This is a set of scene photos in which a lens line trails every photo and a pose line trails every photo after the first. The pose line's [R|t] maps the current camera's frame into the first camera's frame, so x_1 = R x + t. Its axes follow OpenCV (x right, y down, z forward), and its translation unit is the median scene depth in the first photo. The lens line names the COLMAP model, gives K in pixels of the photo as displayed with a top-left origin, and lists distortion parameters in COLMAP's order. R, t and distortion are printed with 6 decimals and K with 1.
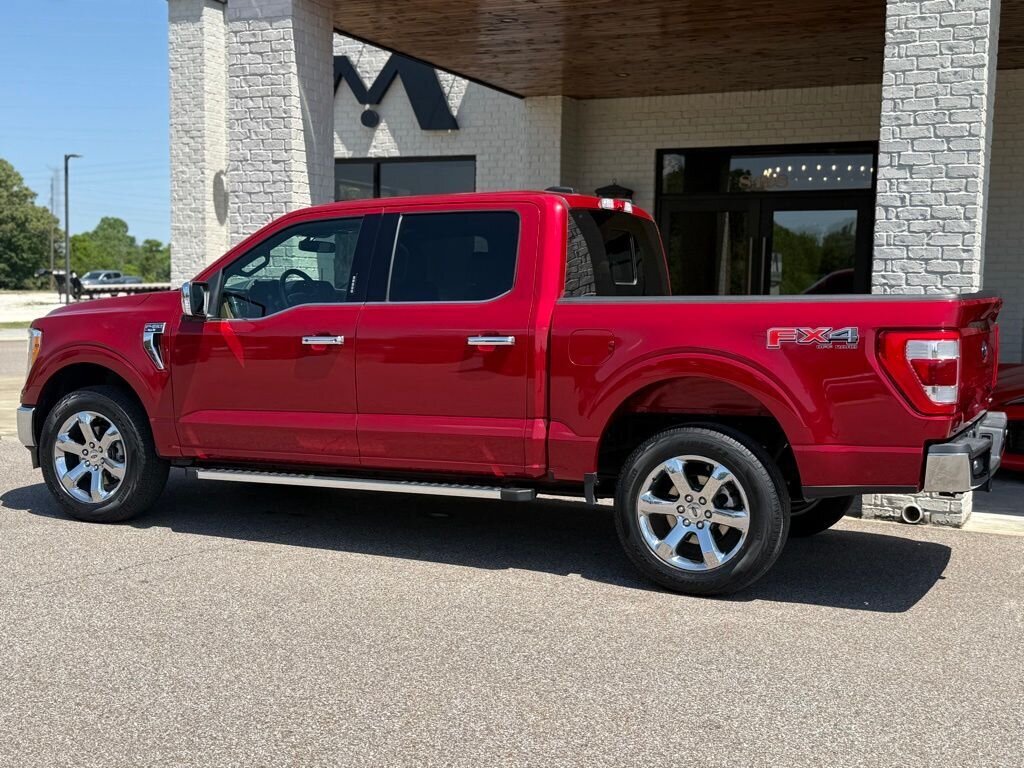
lens RADIAL K [[1262.4, 0, 512.0], [0, 1262.4, 384.0], [0, 0, 1]] dist [0.221630, -0.546240]
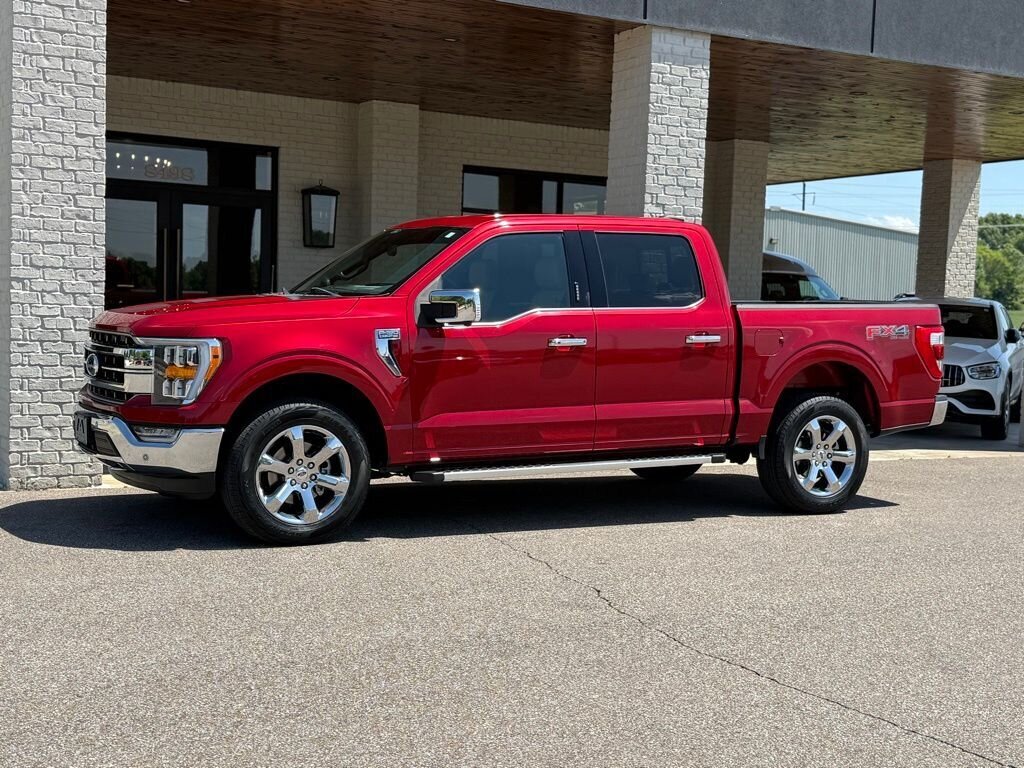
lens RADIAL K [[1376.5, 0, 508.4], [0, 1376.5, 379.0], [0, 0, 1]] dist [0.200597, -0.475780]
pose [[0.582932, -0.045667, 0.811237, -0.980309], [0.039556, 0.998830, 0.027804, -0.031771], [-0.811558, 0.015882, 0.584057, 0.275127]]
